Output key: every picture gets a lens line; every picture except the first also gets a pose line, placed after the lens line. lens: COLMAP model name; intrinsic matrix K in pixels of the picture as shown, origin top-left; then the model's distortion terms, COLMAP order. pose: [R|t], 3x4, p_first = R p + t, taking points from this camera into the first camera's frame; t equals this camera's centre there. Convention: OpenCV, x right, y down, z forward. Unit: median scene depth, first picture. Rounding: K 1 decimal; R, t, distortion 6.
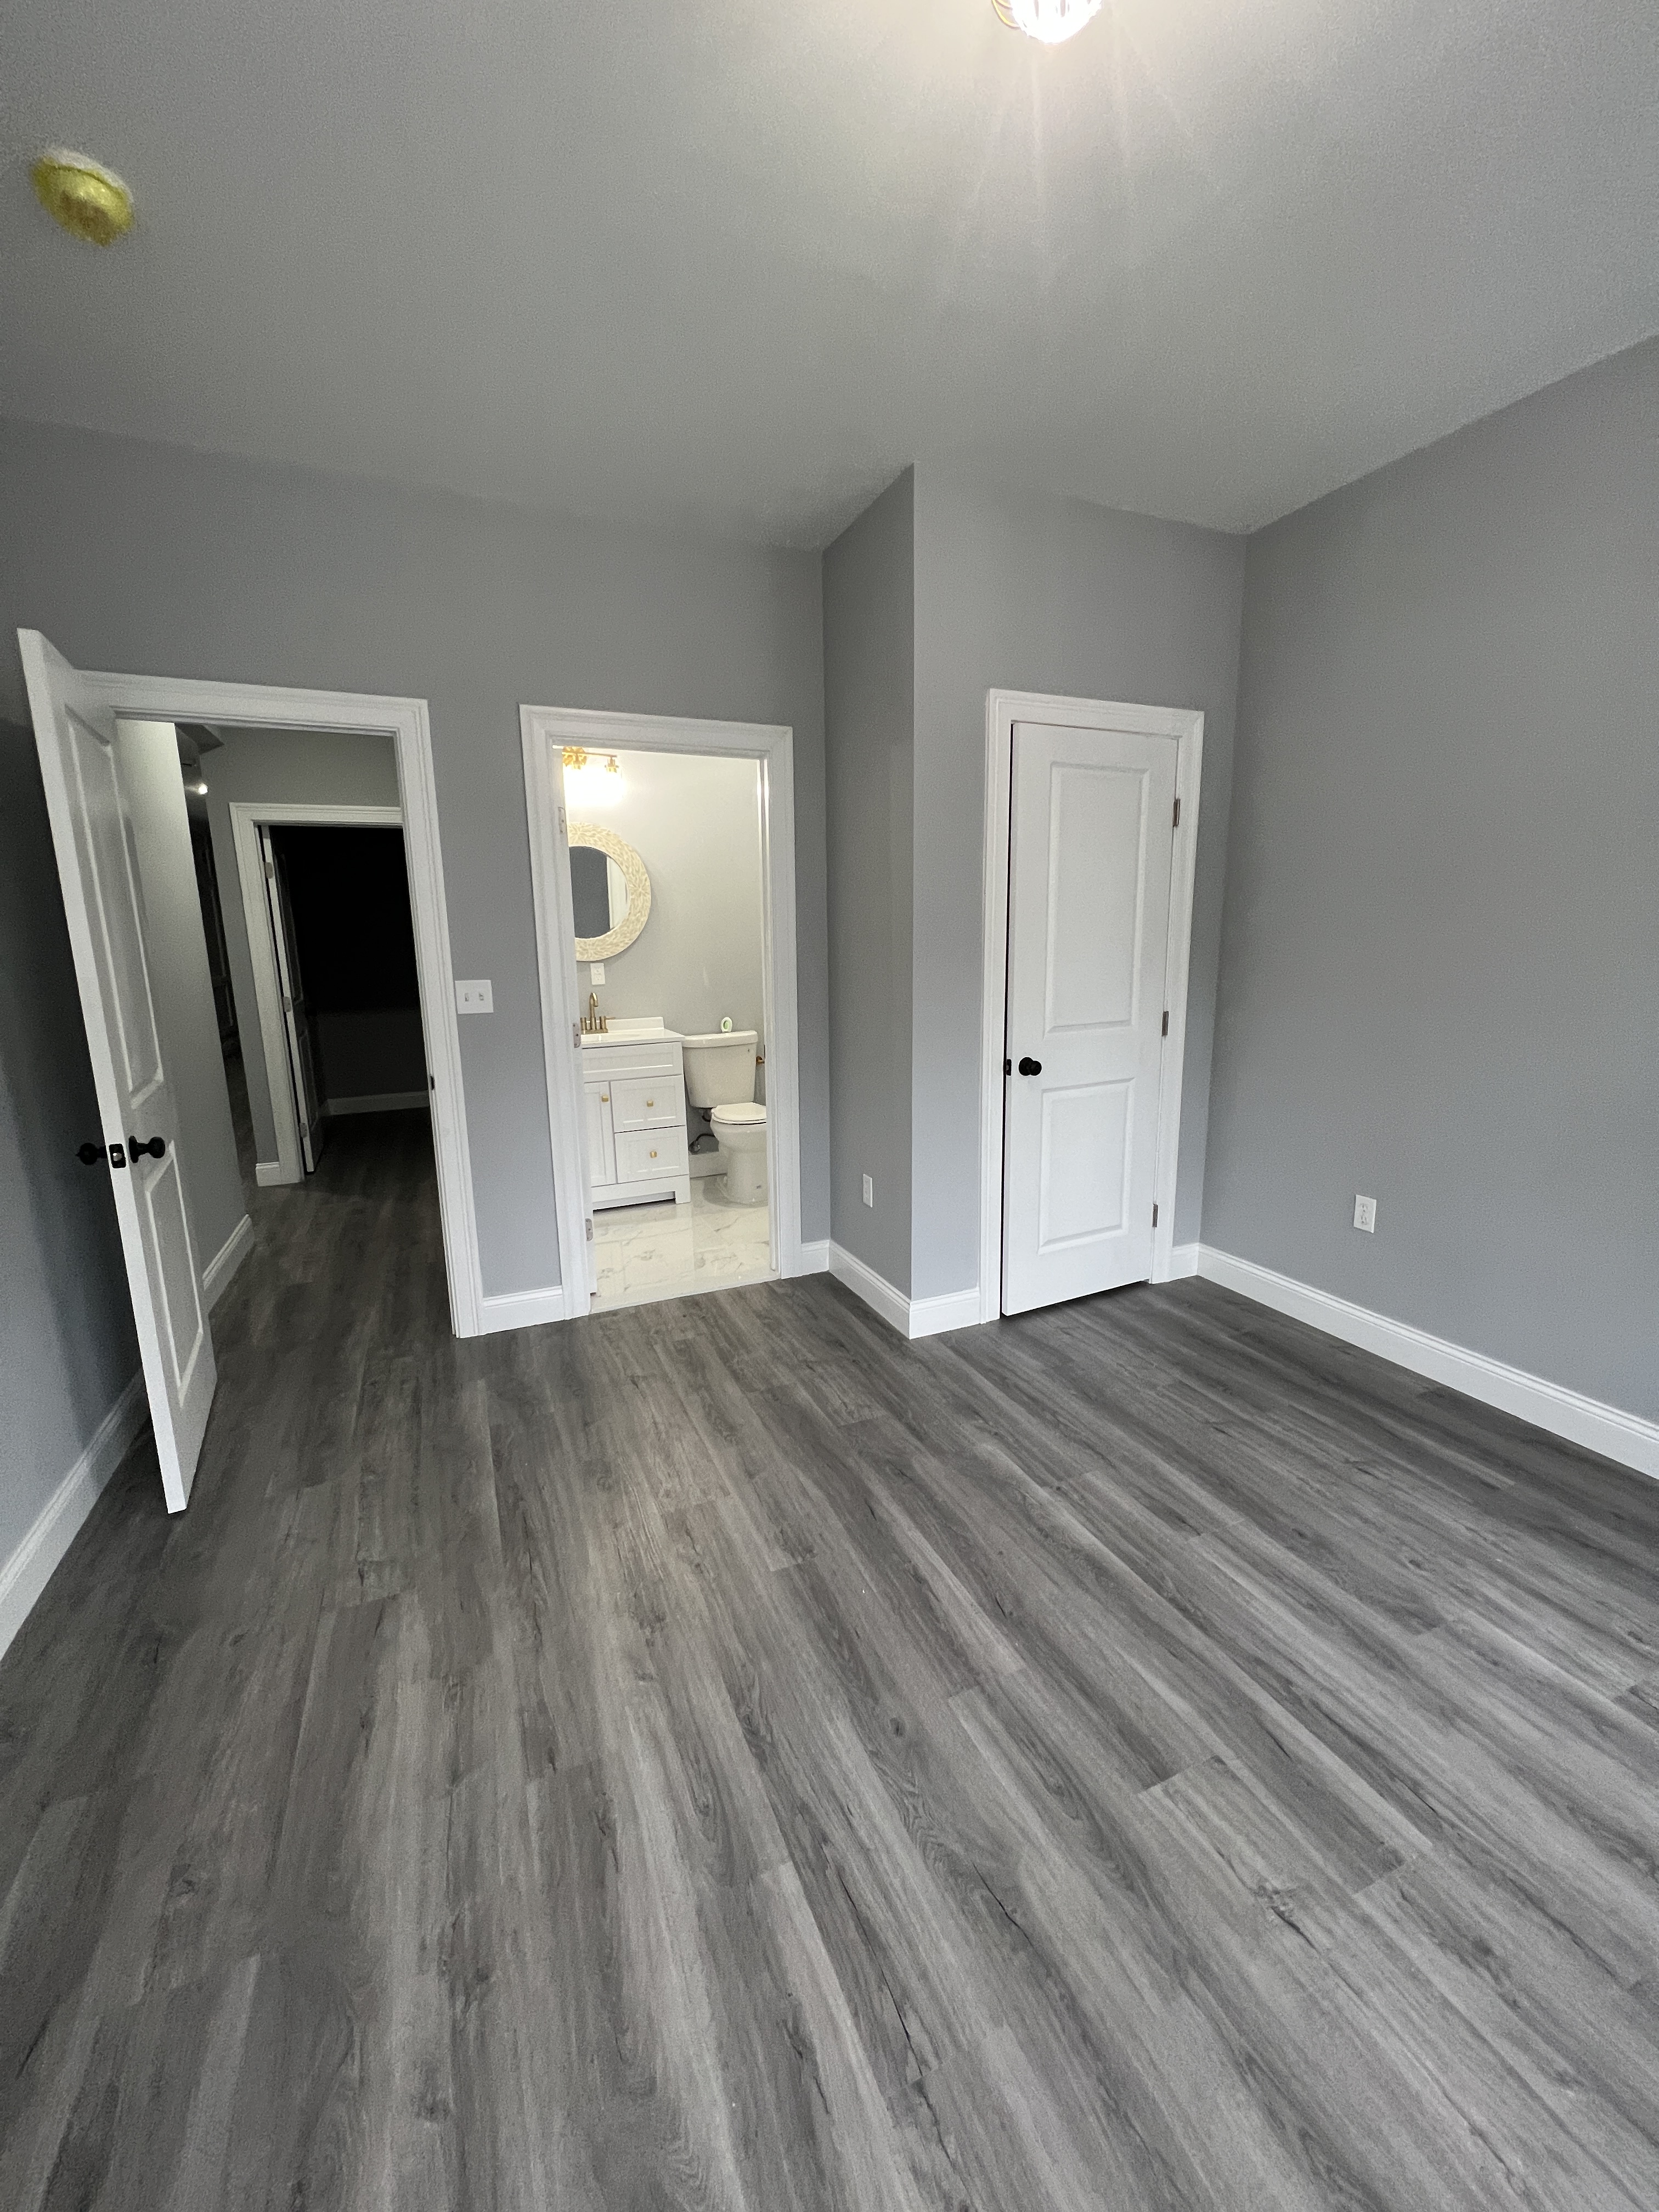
lens RADIAL K [[881.0, 0, 810.0], [0, 881.0, 1098.3], [0, 0, 1]] dist [-0.001108, -0.000149]
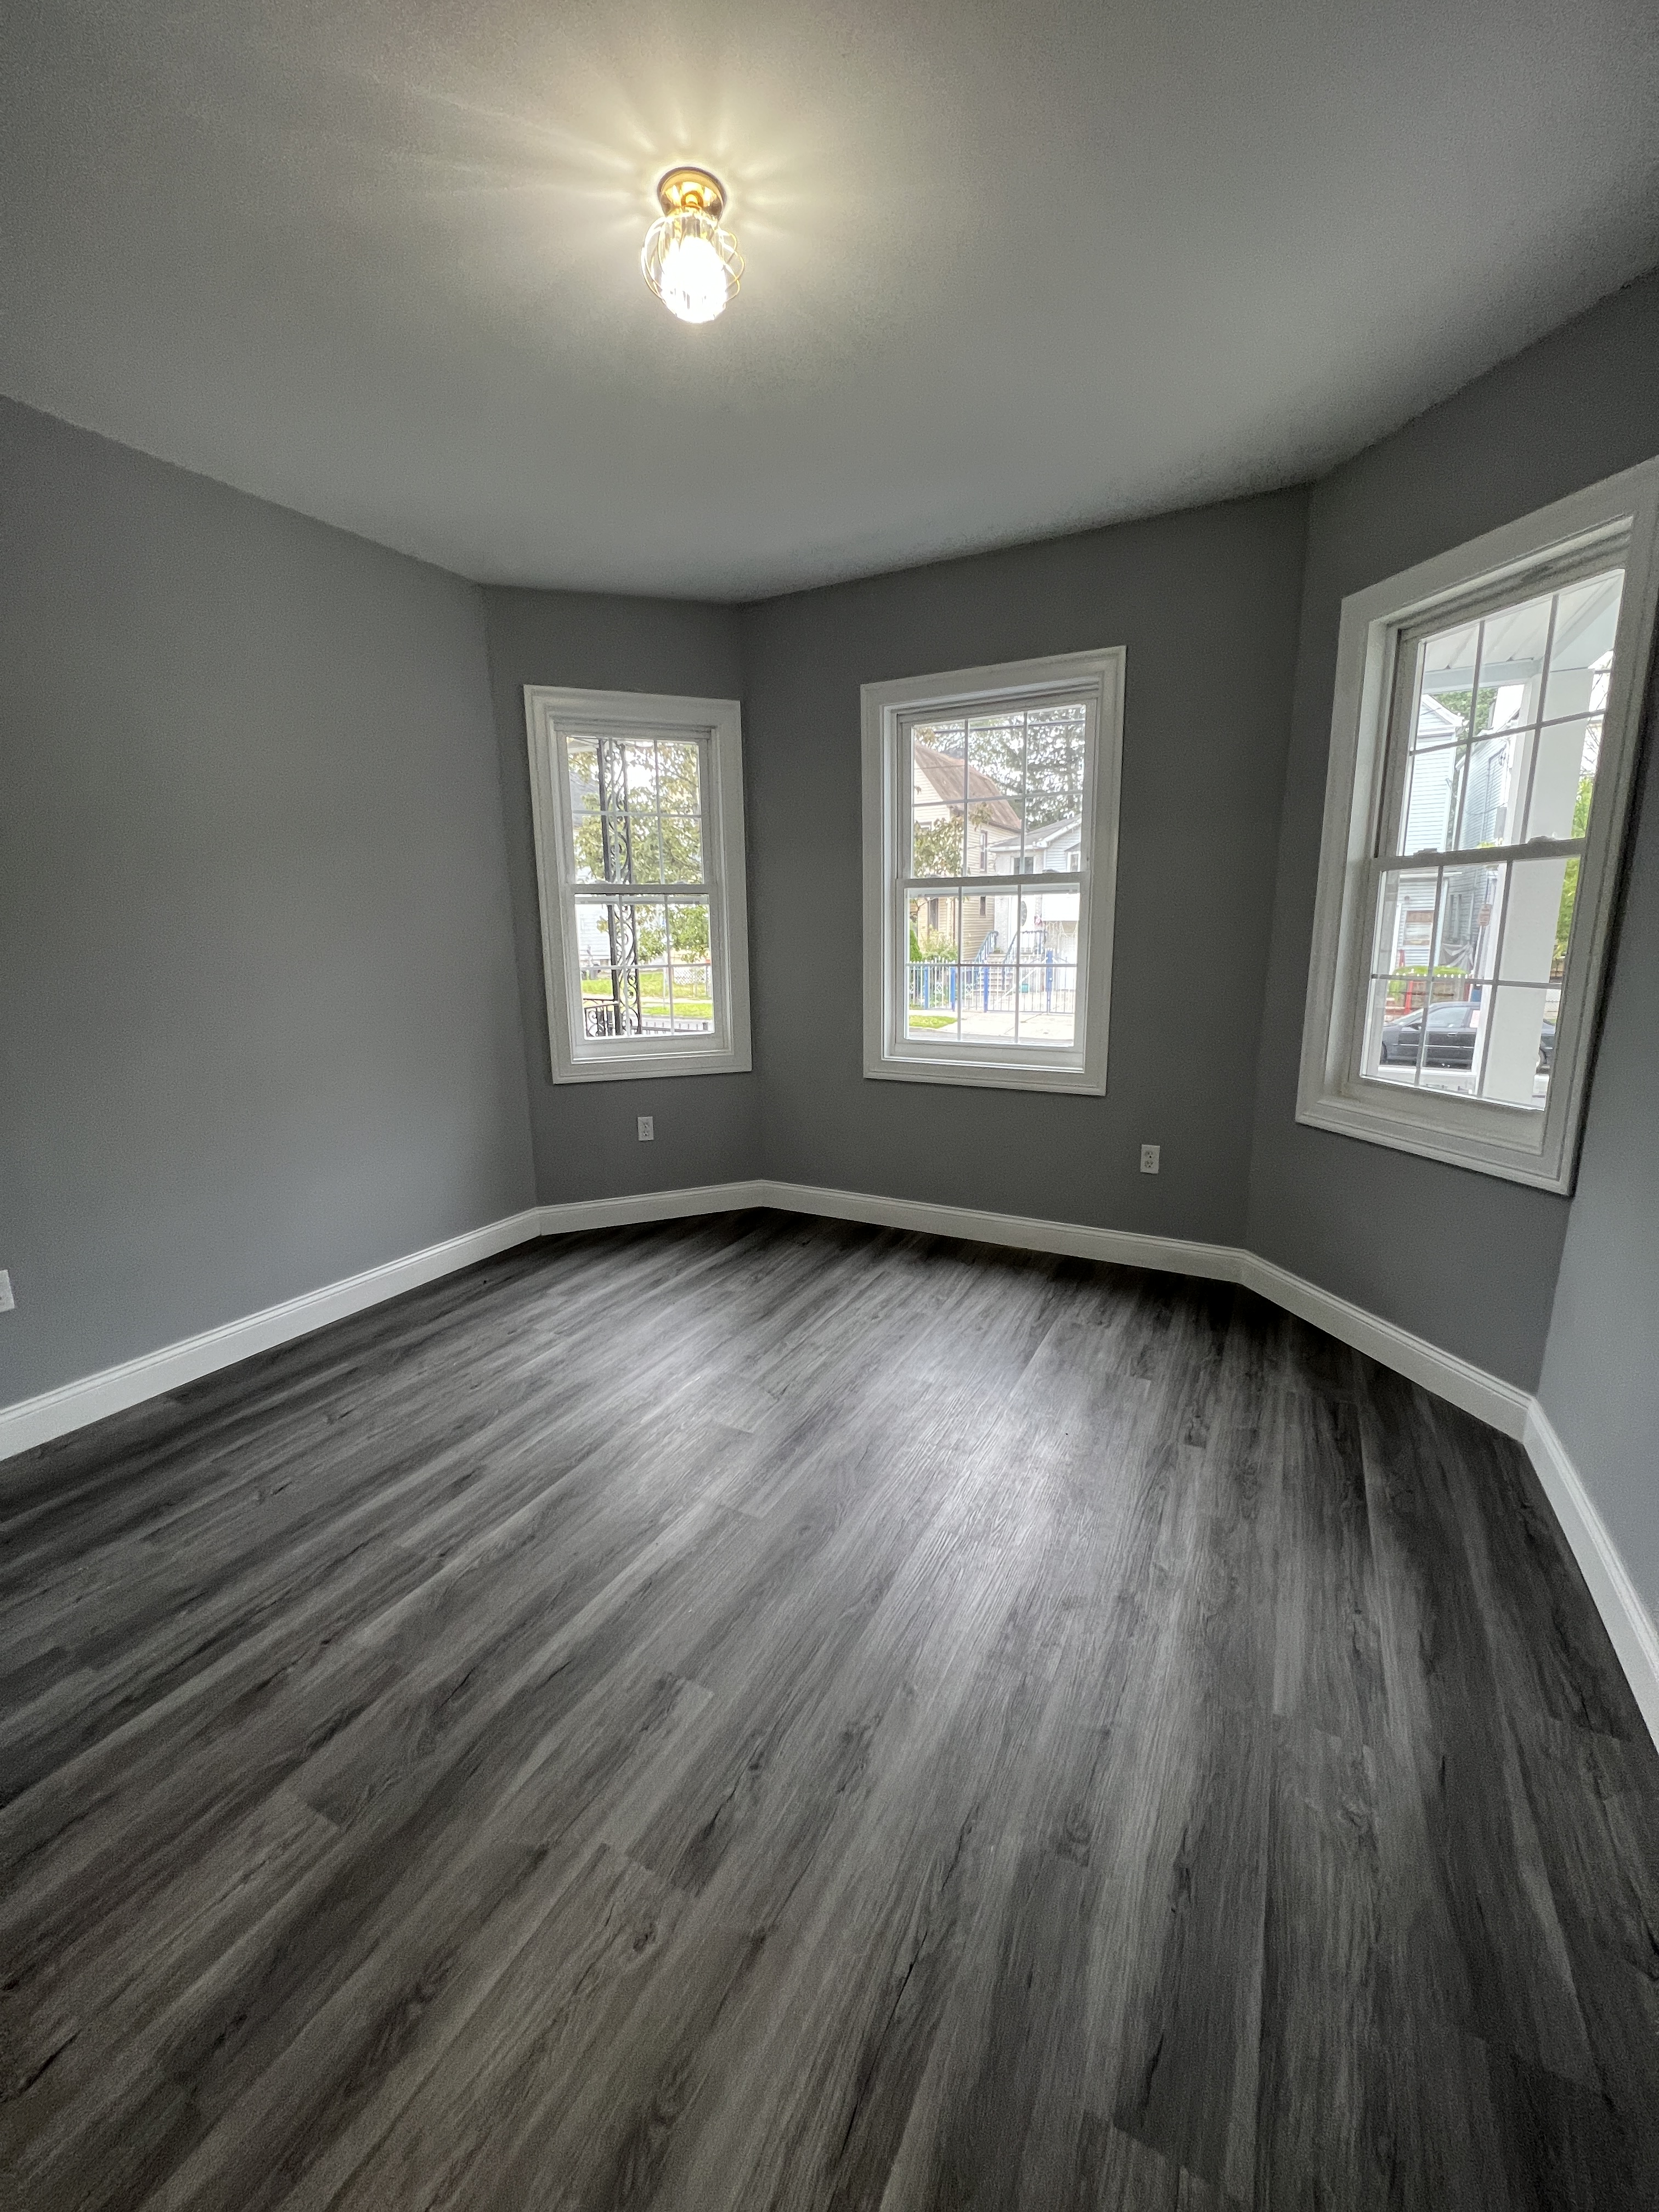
lens RADIAL K [[881.0, 0, 810.0], [0, 881.0, 1098.3], [0, 0, 1]] dist [-0.001108, -0.000149]
pose [[-0.623163, -0.125081, 0.772025, -0.590178], [0.170693, 0.941579, 0.290332, -0.197289], [-0.763238, 0.312703, -0.565407, 1.067438]]
